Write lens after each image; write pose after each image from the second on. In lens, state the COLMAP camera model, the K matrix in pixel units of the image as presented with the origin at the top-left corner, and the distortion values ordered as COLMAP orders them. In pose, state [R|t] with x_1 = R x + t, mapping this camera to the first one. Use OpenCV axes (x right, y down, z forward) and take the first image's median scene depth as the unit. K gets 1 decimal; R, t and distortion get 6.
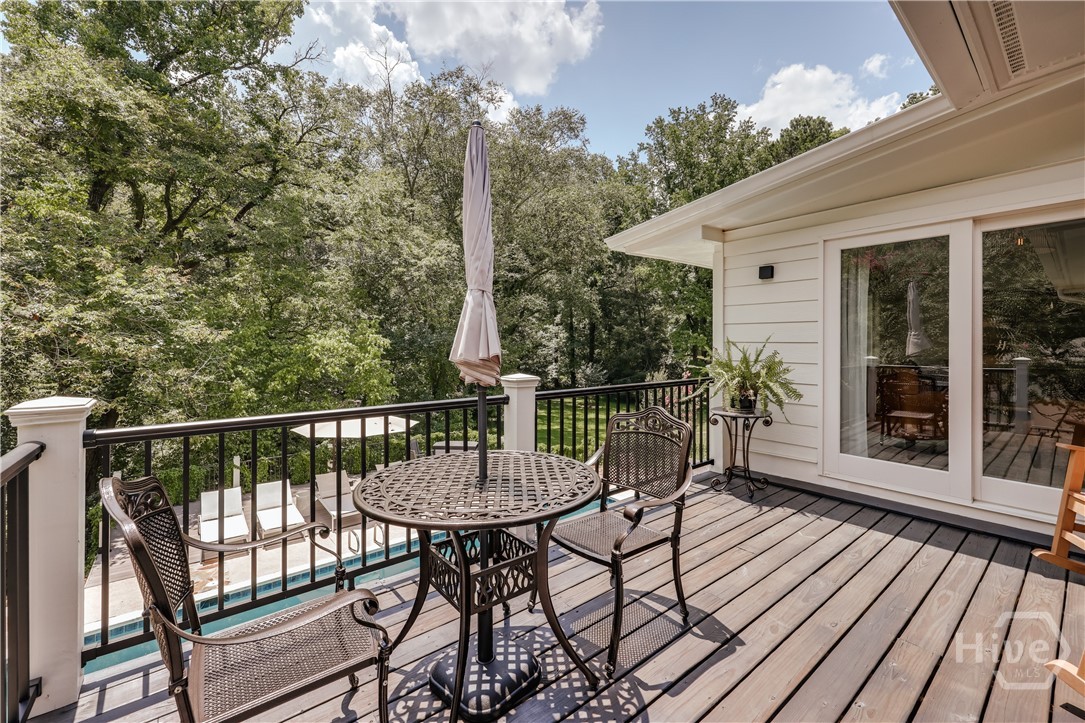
lens RADIAL K [[439.4, 0, 541.7], [0, 439.4, 351.6], [0, 0, 1]] dist [0.004697, 0.000210]
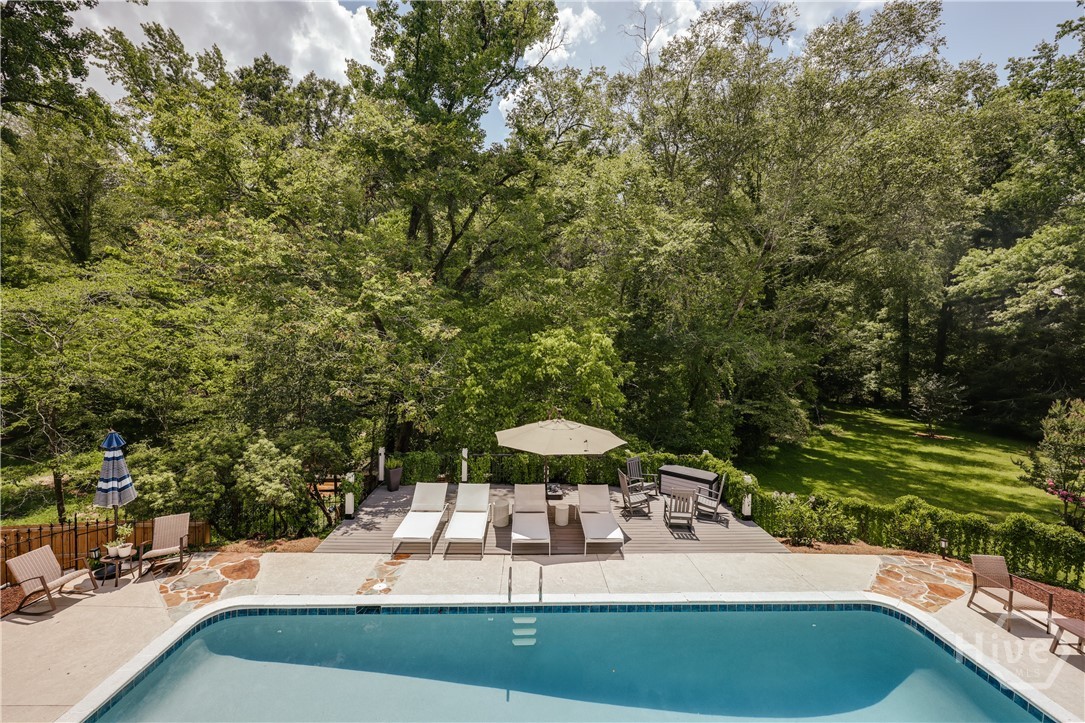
lens RADIAL K [[439.4, 0, 537.2], [0, 439.4, 359.2], [0, 0, 1]] dist [0.004697, 0.000210]
pose [[0.807882, 0.040323, -0.587964, 0.025046], [-0.028045, 0.999157, 0.029989, -0.005520], [0.588677, -0.007738, 0.808331, 0.114145]]
